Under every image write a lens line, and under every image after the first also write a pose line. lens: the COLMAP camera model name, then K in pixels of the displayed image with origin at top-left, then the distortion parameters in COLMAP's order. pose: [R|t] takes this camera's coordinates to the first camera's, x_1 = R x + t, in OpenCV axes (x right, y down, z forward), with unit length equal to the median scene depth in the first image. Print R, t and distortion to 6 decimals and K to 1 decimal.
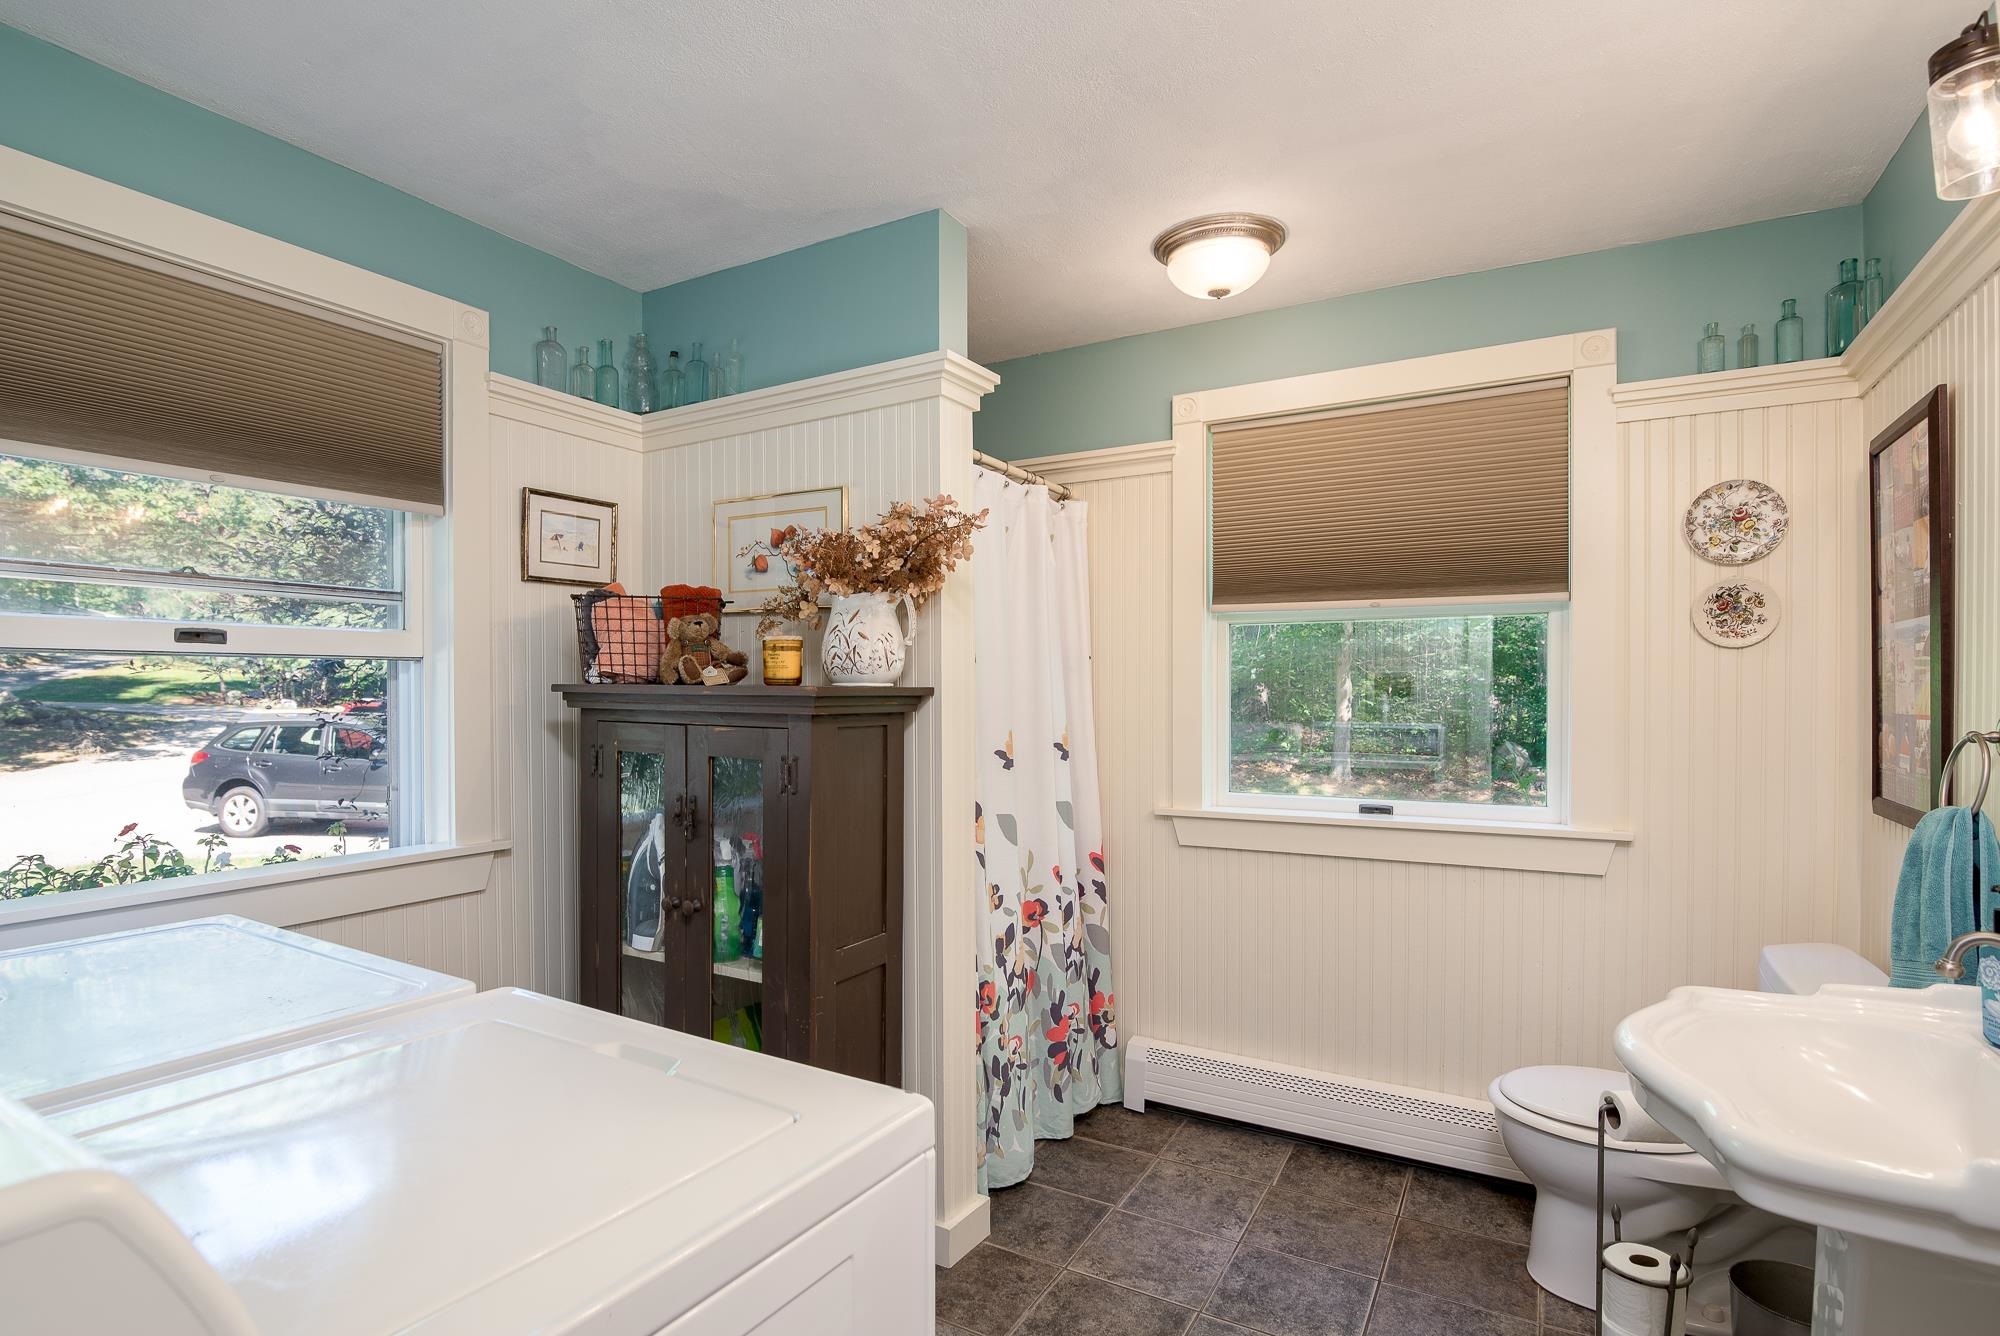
lens RADIAL K [[953.4, 0, 1001.3], [0, 953.4, 679.5], [0, 0, 1]] dist [-0.020433, 0.001052]
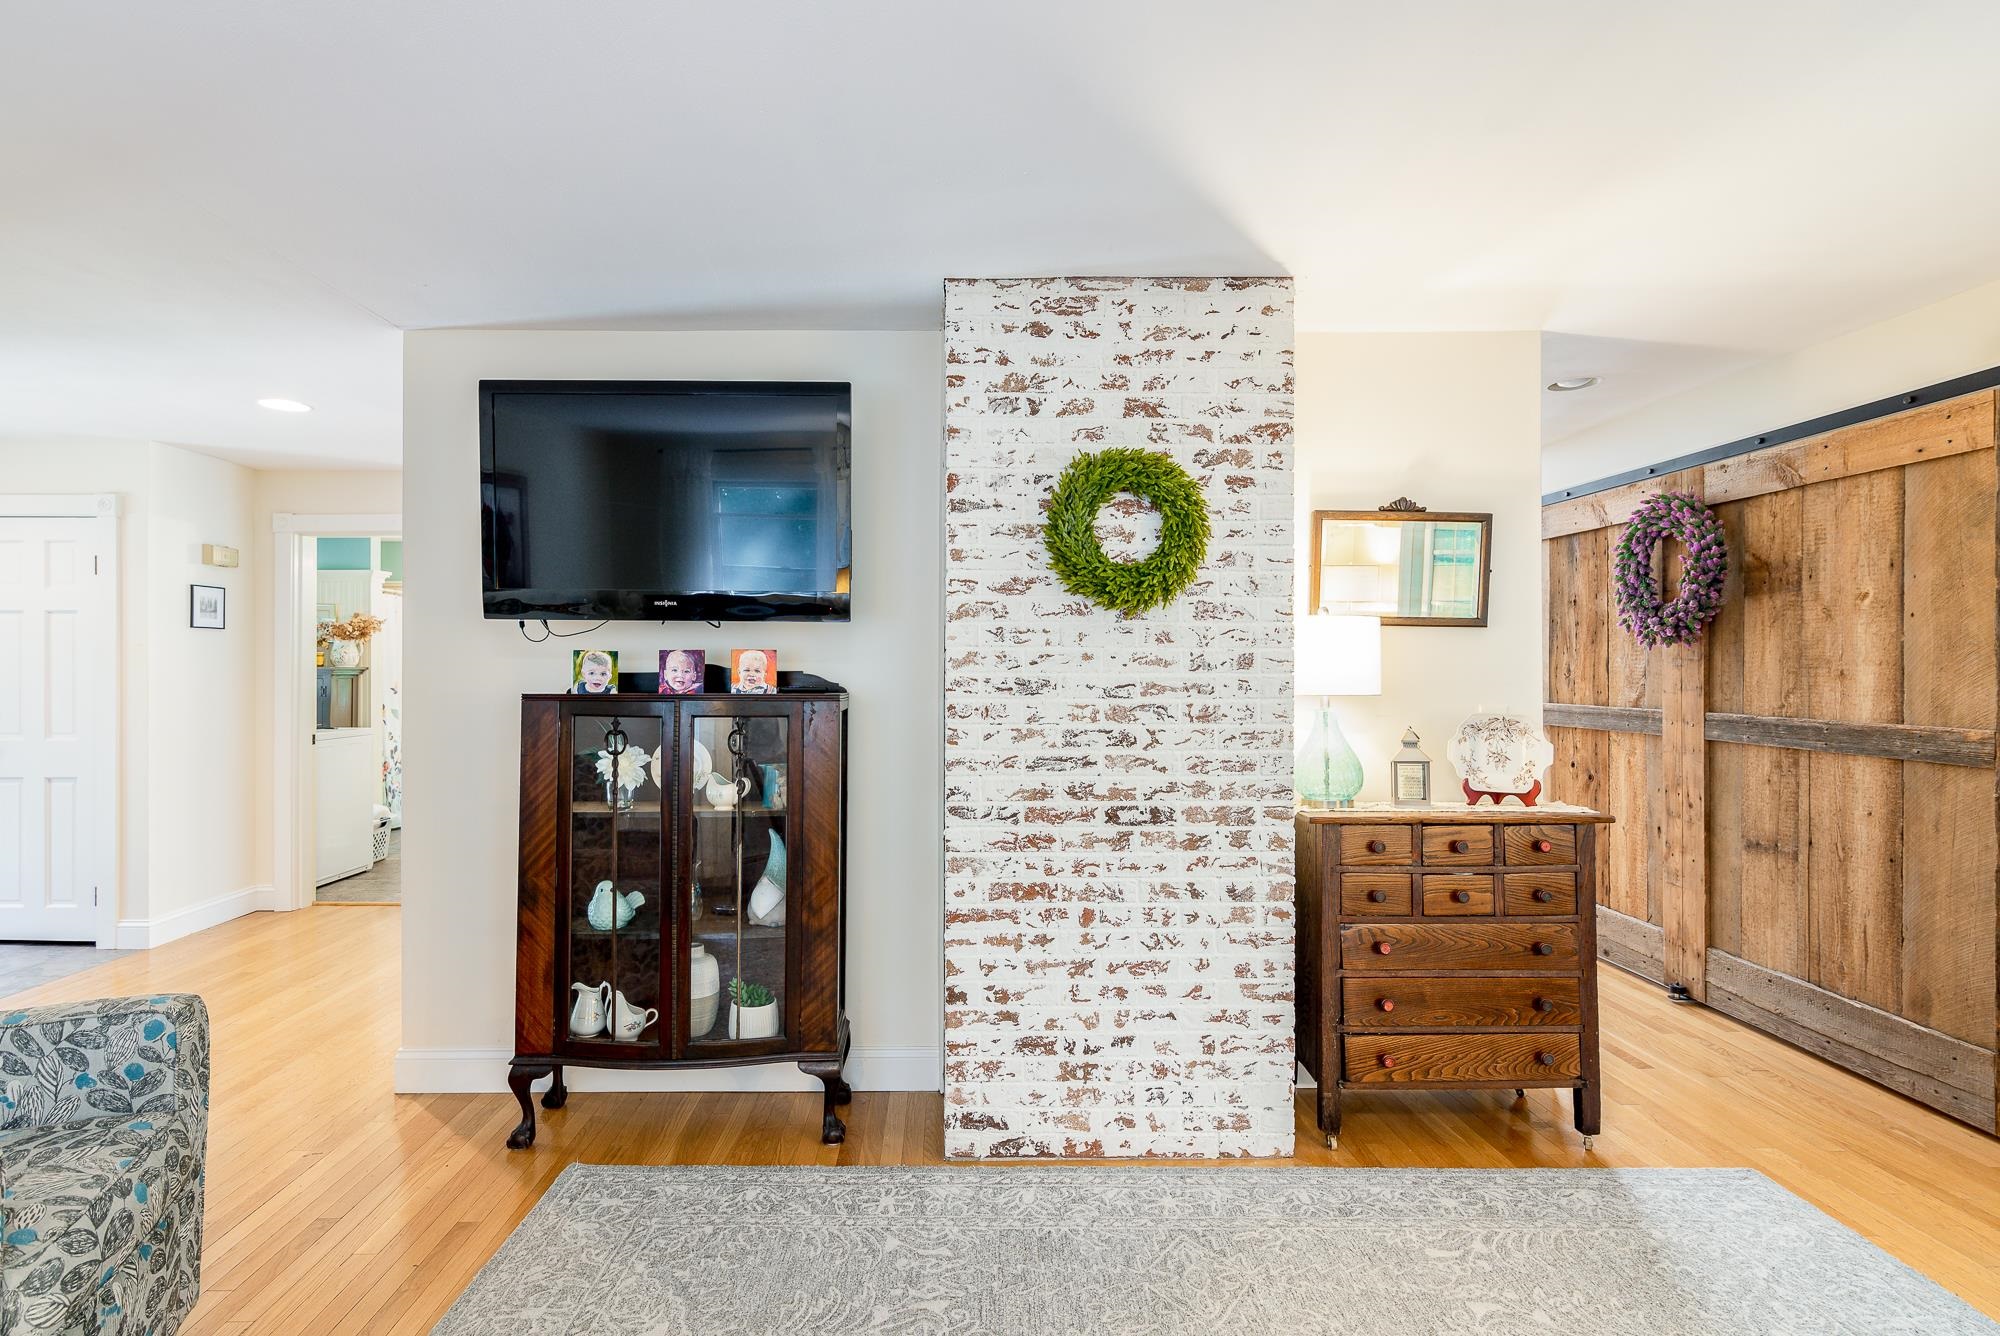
lens RADIAL K [[953.4, 0, 985.7], [0, 953.4, 662.4], [0, 0, 1]] dist [-0.020433, 0.001052]
pose [[0.862816, 0.007680, 0.505459, 0.128255], [-0.011131, 0.999931, 0.003808, -0.046345], [-0.505395, -0.008912, 0.862842, -3.097664]]
